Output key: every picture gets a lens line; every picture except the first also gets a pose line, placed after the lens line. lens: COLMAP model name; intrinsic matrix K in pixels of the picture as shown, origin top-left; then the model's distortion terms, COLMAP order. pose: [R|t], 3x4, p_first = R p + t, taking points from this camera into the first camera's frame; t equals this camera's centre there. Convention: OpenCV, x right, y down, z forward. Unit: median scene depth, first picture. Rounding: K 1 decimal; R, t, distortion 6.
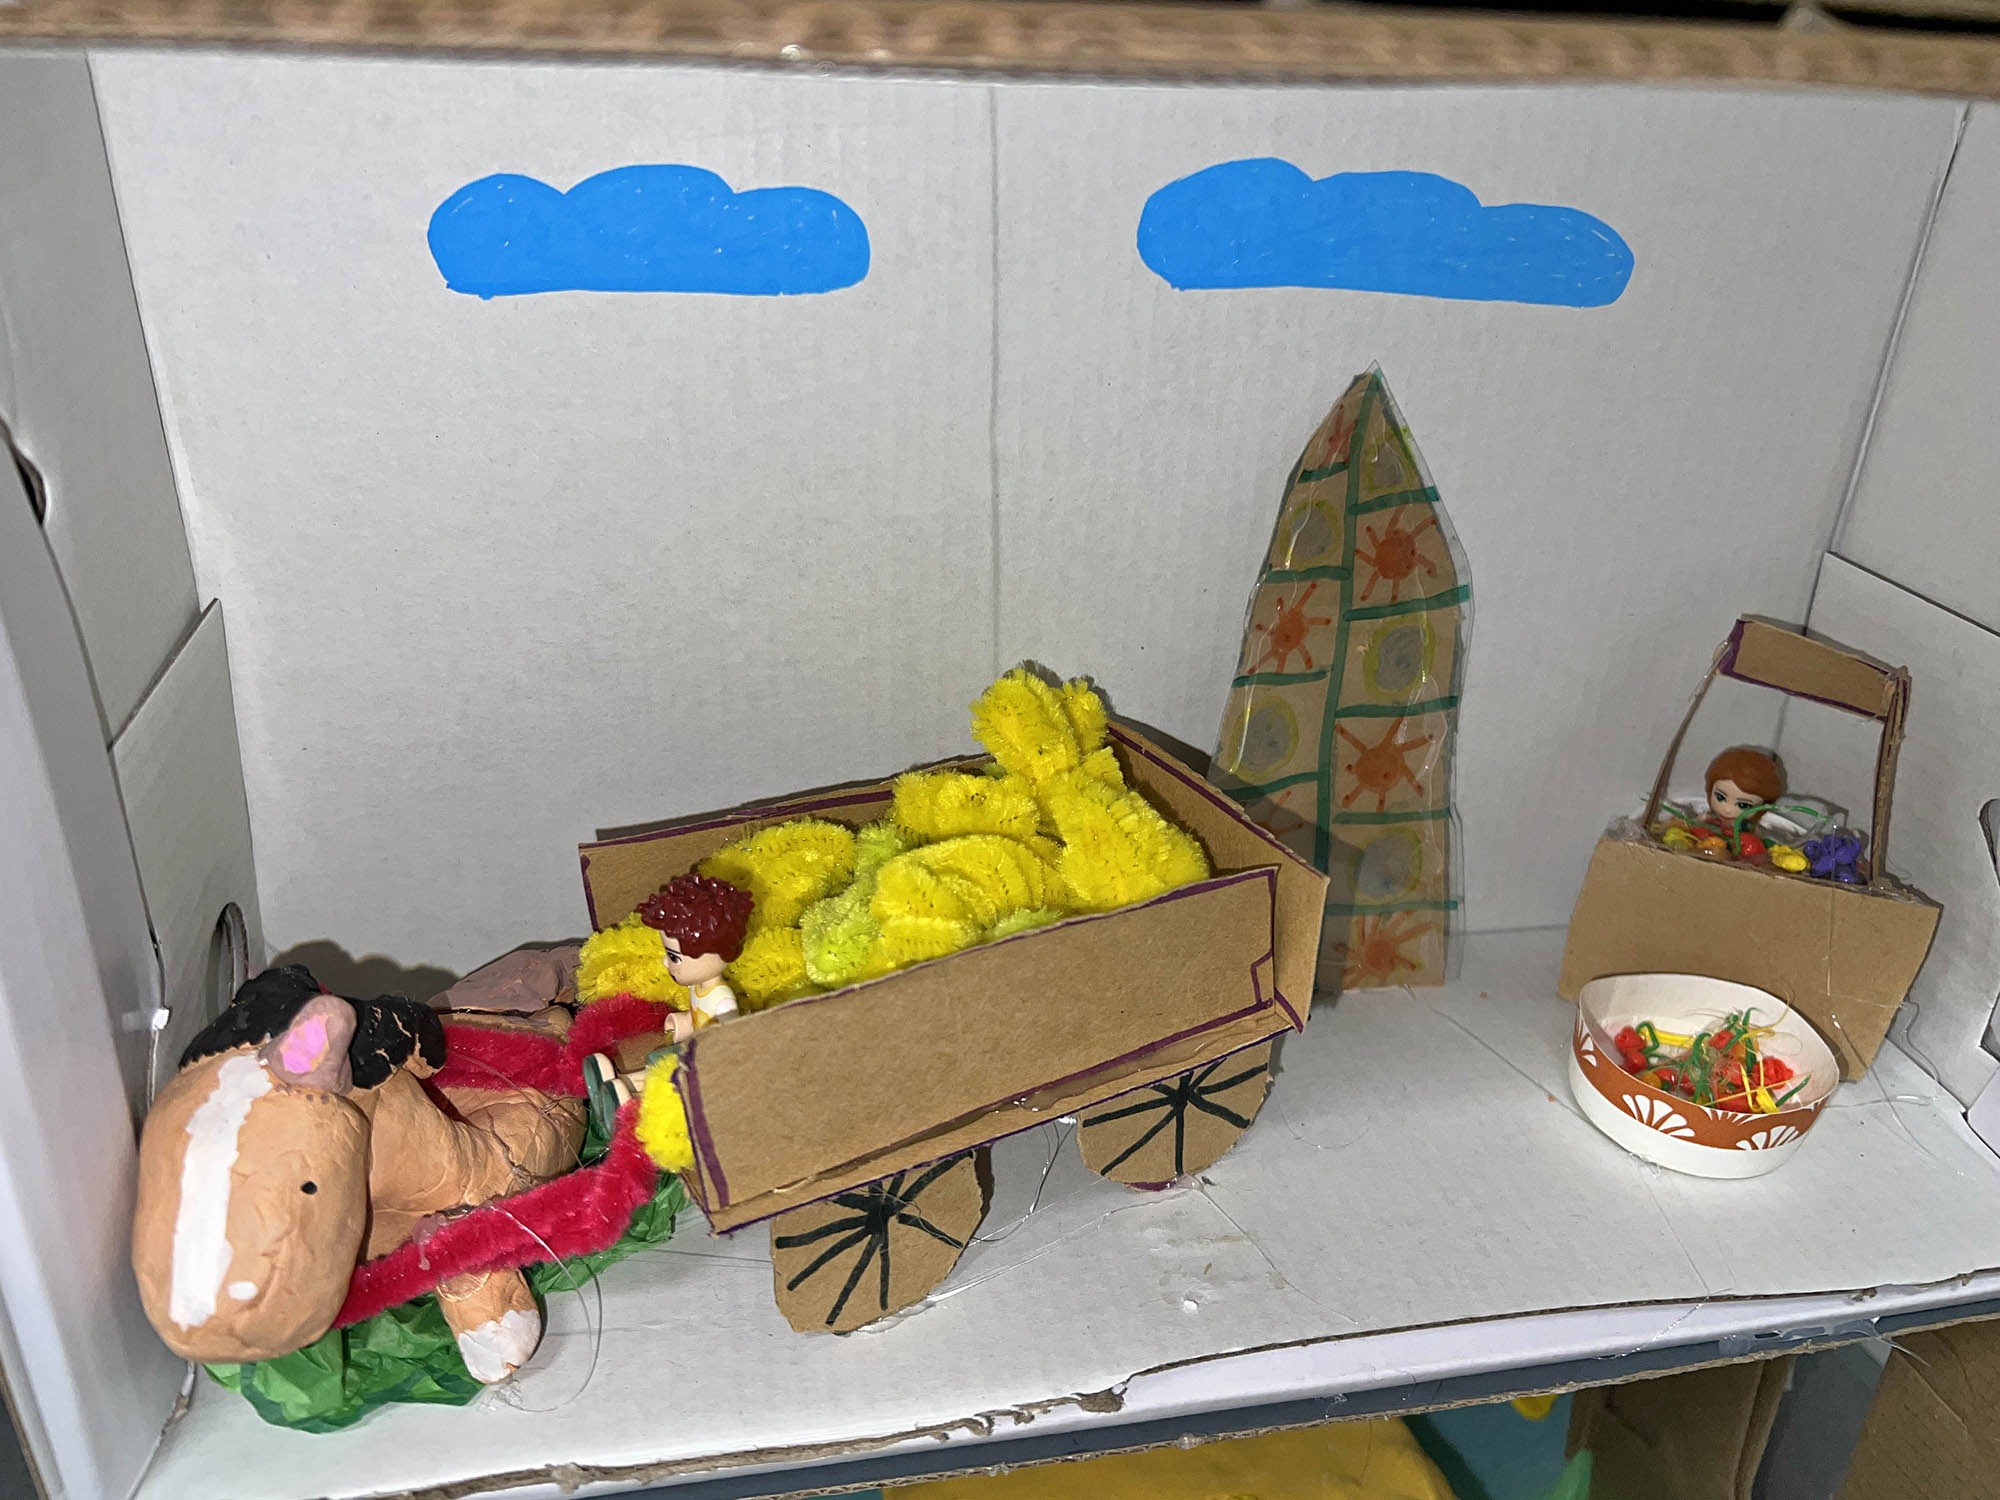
lens RADIAL K [[1532.5, 0, 991.0], [0, 1532.5, 765.4], [0, 0, 1]] dist [0.002865, -0.005903]
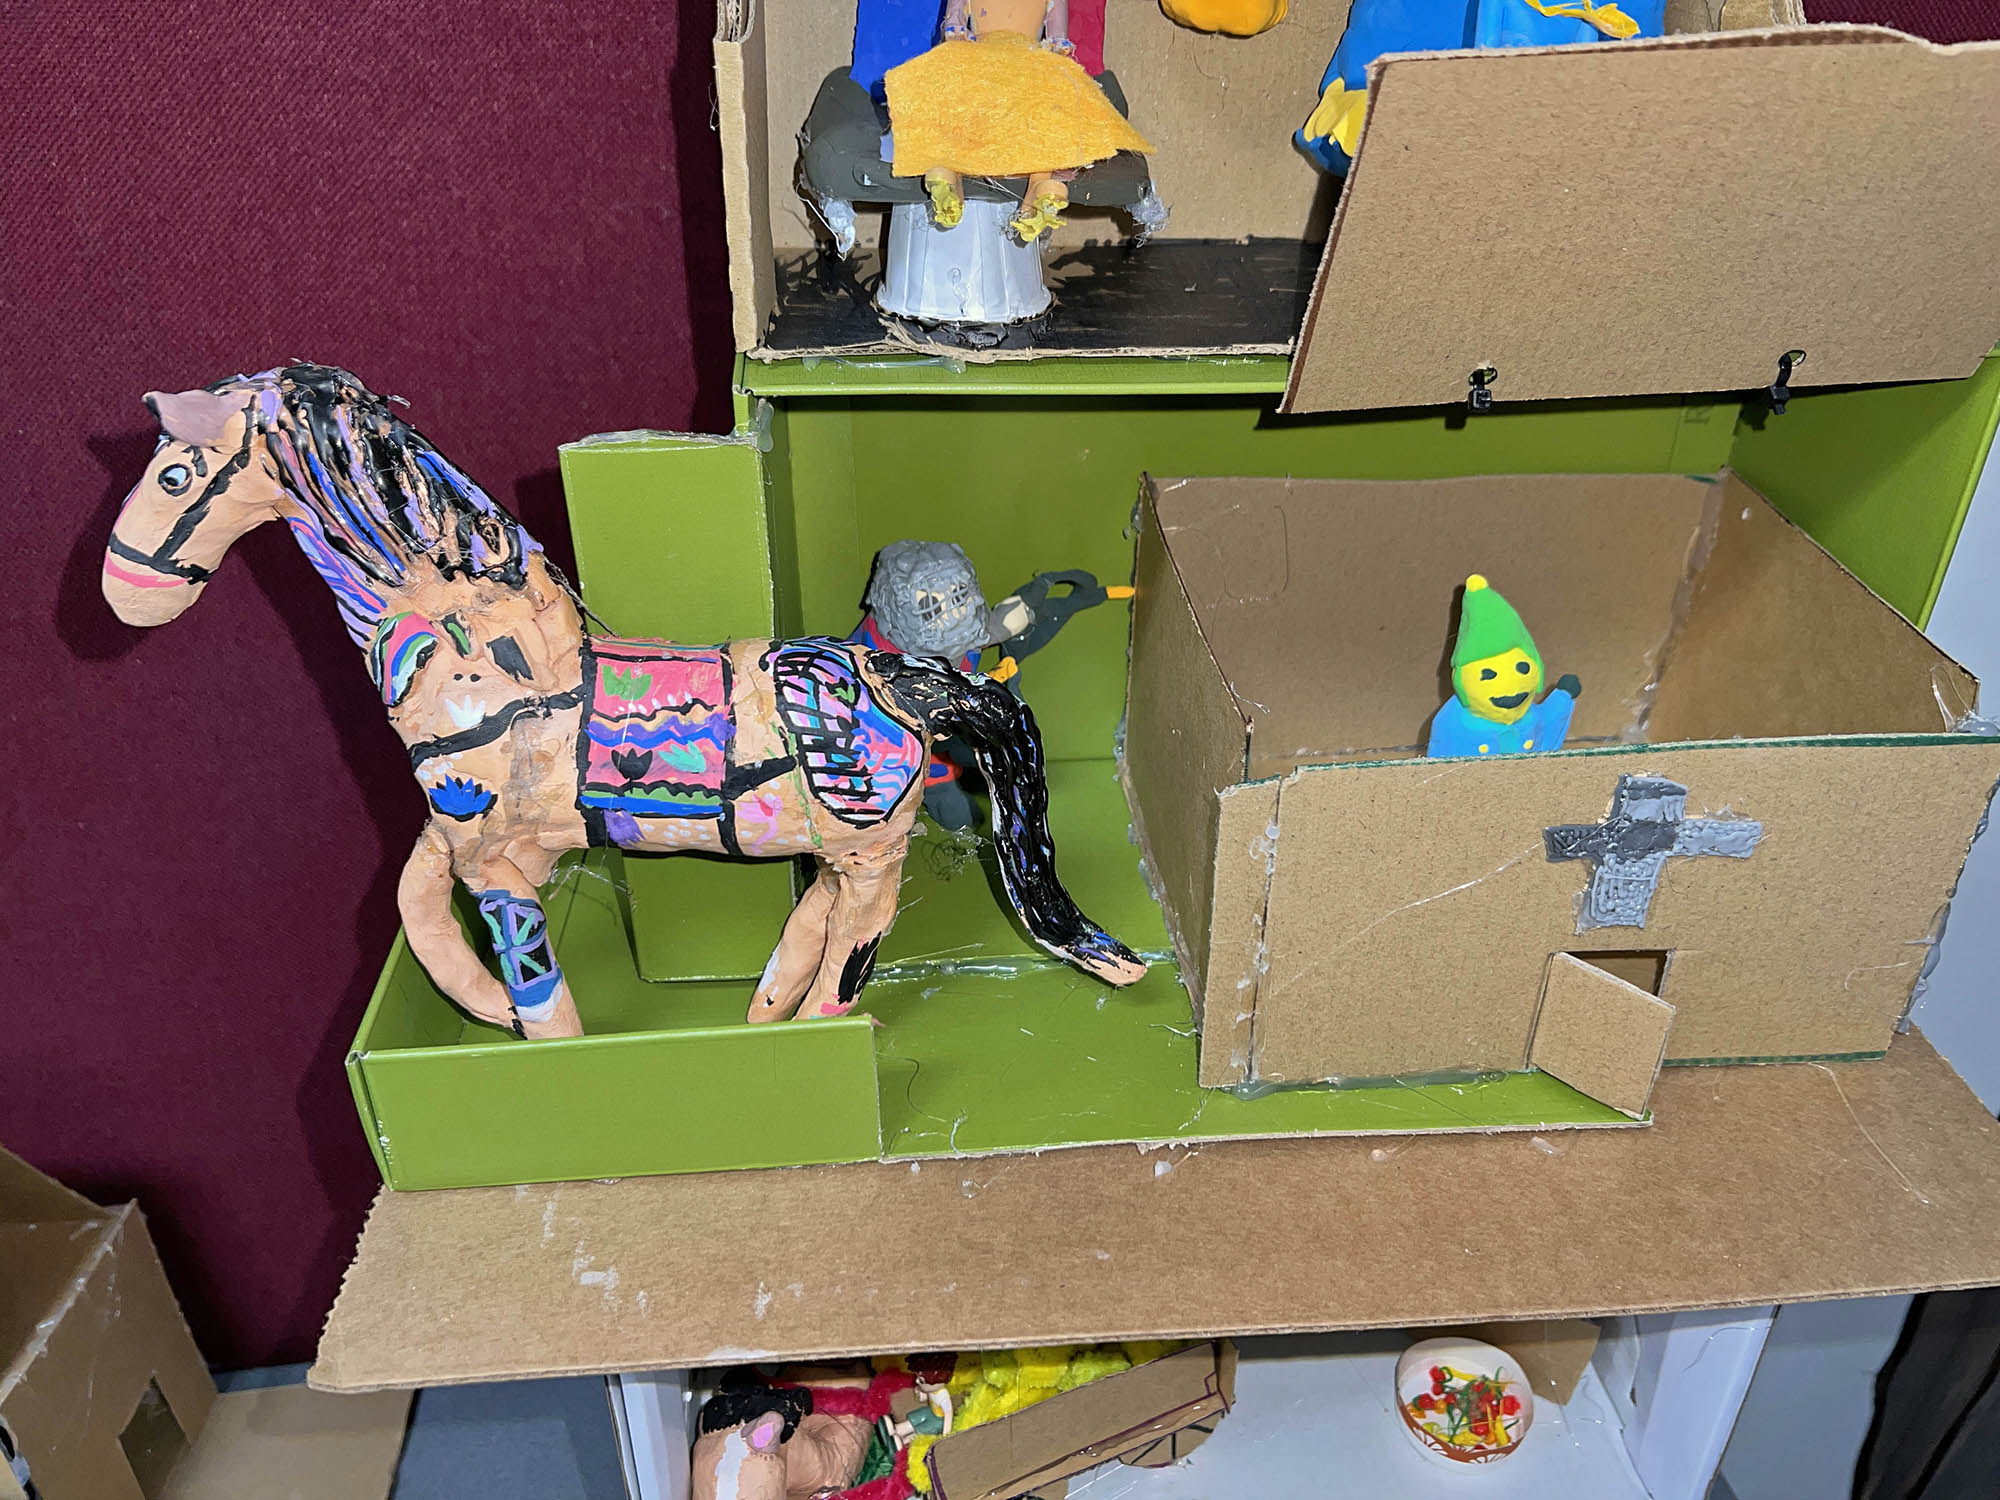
lens RADIAL K [[1478.6, 0, 1014.6], [0, 1478.6, 742.8], [0, 0, 1]] dist [0.000769, -0.023899]
pose [[0.994715, 0.013606, -0.101767, 0.100819], [-0.007305, 0.998047, 0.062034, -0.762082], [0.102413, -0.060962, 0.992872, -0.831106]]
